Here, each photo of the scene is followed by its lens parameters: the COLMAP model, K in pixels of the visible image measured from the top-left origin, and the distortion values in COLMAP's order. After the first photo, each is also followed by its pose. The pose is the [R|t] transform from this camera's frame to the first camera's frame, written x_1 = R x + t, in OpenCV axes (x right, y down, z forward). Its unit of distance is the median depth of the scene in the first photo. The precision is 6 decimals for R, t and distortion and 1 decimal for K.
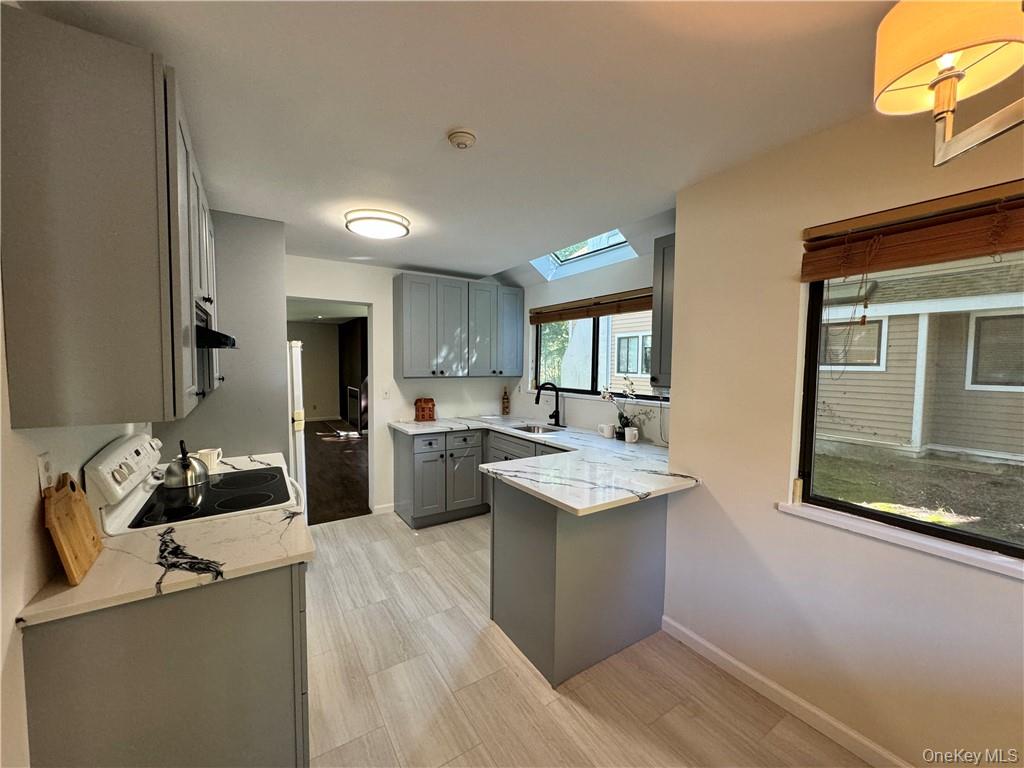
lens RADIAL K [[407.0, 0, 512.9], [0, 407.0, 385.9], [0, 0, 1]] dist [-0.000964, -0.000507]
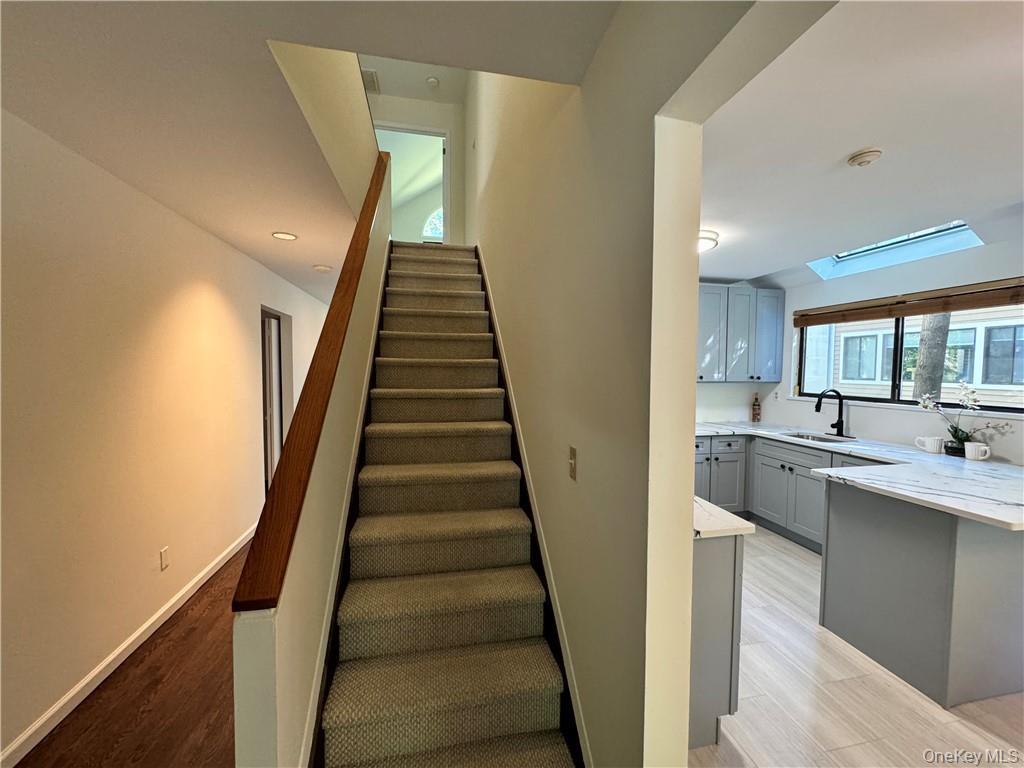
lens RADIAL K [[407.0, 0, 514.4], [0, 407.0, 385.4], [0, 0, 1]] dist [-0.000964, -0.000507]
pose [[0.931091, 0.014020, -0.364519, -0.326902], [-0.018703, 0.999782, -0.009320, 0.006938], [0.364308, 0.015495, 0.931149, -0.173289]]
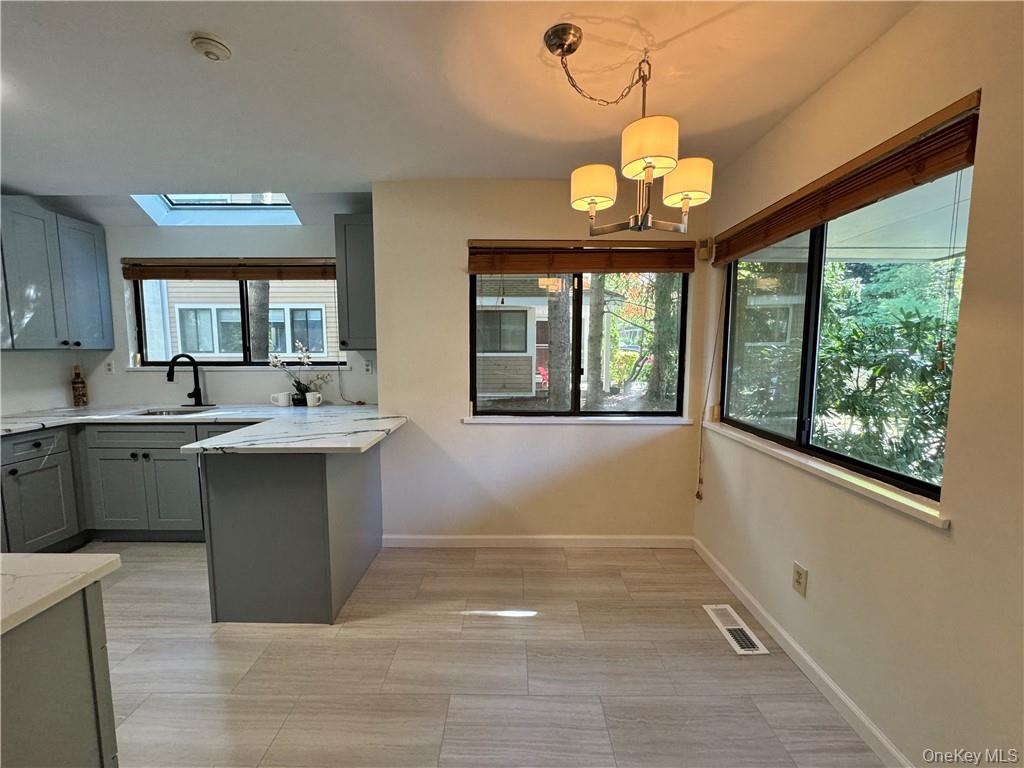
lens RADIAL K [[407.0, 0, 511.6], [0, 407.0, 386.0], [0, 0, 1]] dist [-0.000964, -0.000507]
pose [[0.546281, -0.089046, 0.832855, -0.311615], [0.050931, 0.996024, 0.073085, 0.038471], [-0.836052, 0.002493, 0.548644, 0.005478]]
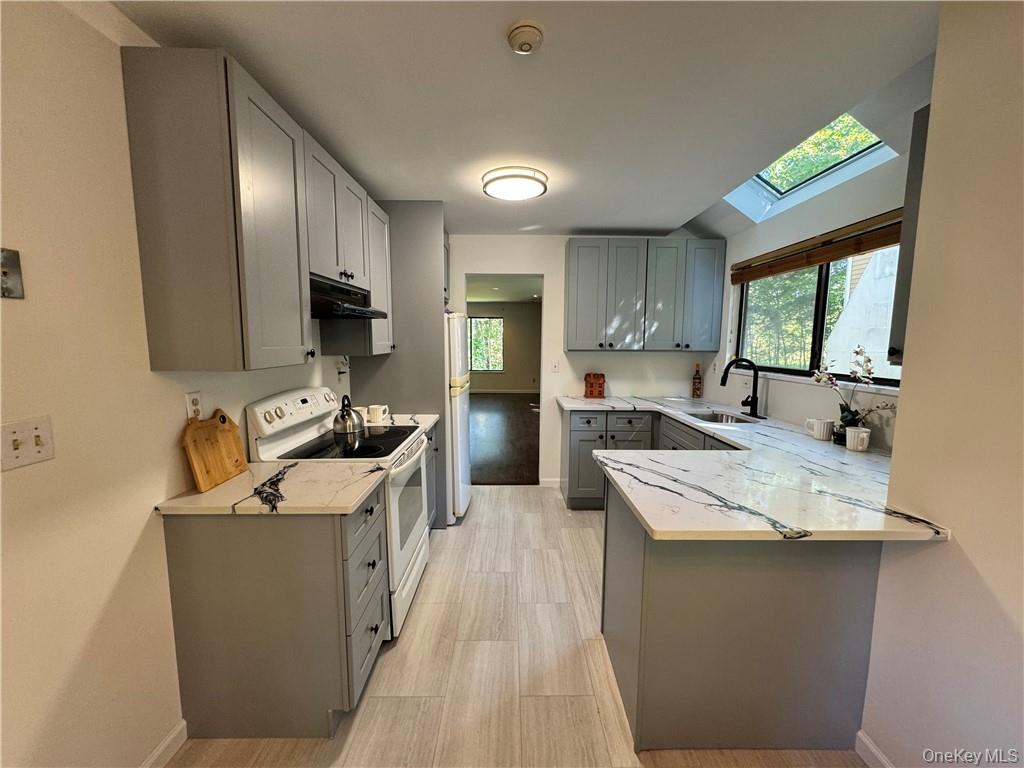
lens RADIAL K [[407.0, 0, 513.8], [0, 407.0, 386.0], [0, 0, 1]] dist [-0.000964, -0.000507]
pose [[0.843985, 0.055910, -0.533445, 0.177808], [-0.028860, 0.997845, 0.058922, 0.013986], [0.535590, -0.034334, 0.843780, 0.166408]]
